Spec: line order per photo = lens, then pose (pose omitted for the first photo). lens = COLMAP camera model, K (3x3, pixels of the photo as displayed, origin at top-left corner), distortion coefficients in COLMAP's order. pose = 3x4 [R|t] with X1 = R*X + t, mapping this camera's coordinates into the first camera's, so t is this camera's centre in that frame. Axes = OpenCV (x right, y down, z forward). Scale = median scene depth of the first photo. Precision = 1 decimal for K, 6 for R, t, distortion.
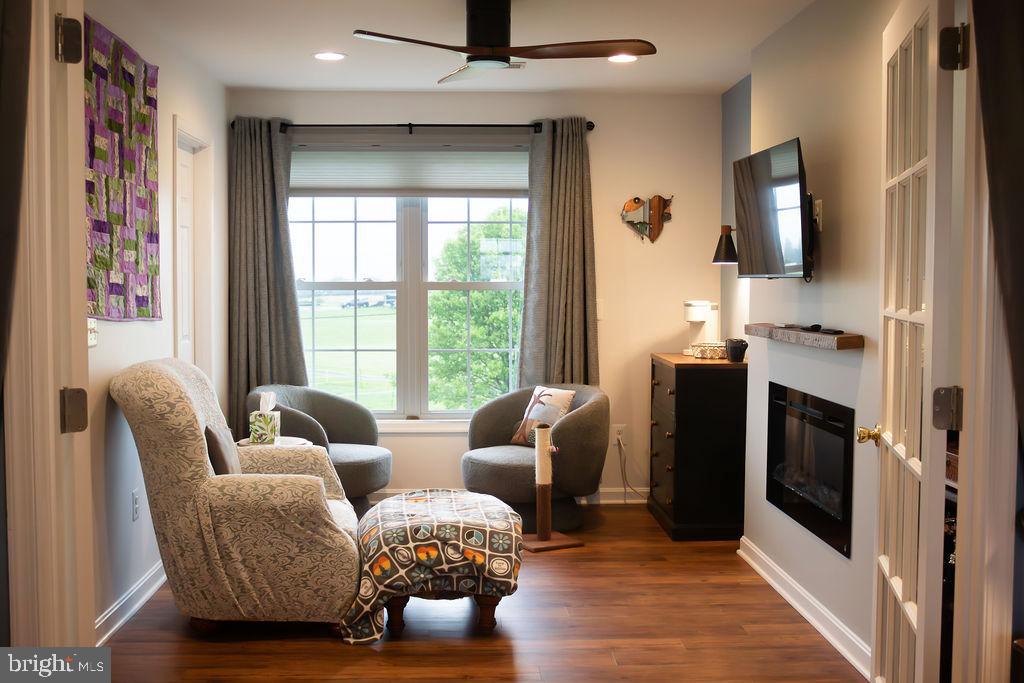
lens RADIAL K [[1223.7, 0, 512.0], [0, 1223.7, 341.5], [0, 0, 1]] dist [-0.018782, -0.001102]
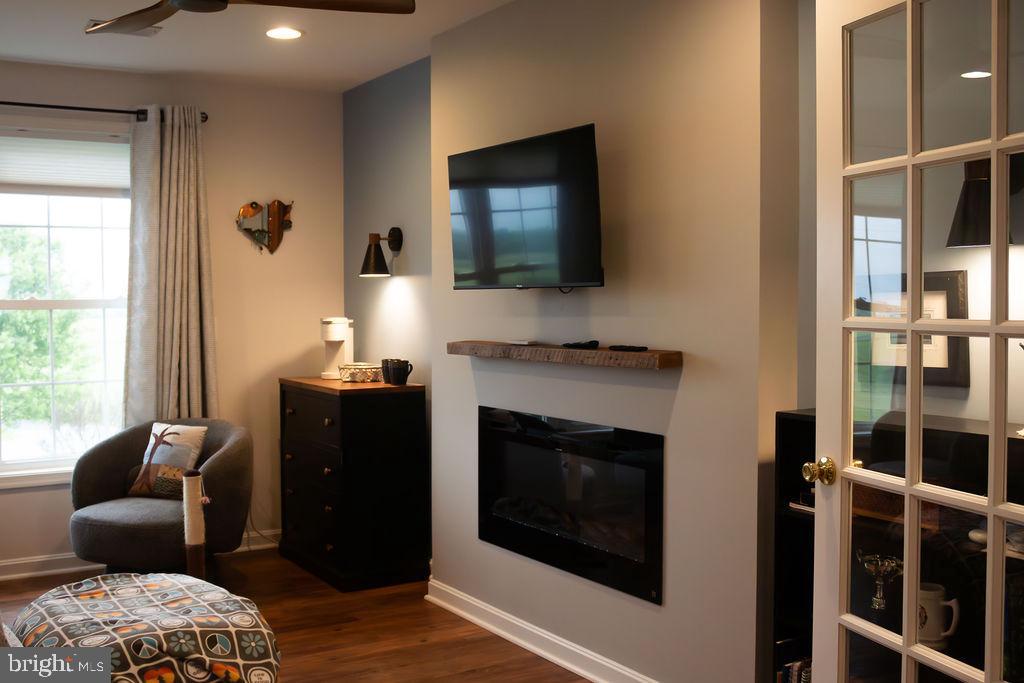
lens RADIAL K [[1104.9, 0, 512.0], [0, 1104.9, 341.5], [0, 0, 1]] dist [-0.140451, 0.285717]
pose [[0.873392, -0.025151, 0.486368, -0.133702], [0.031552, 0.999490, -0.004974, -0.008221], [-0.485995, 0.019690, 0.873740, 0.242690]]
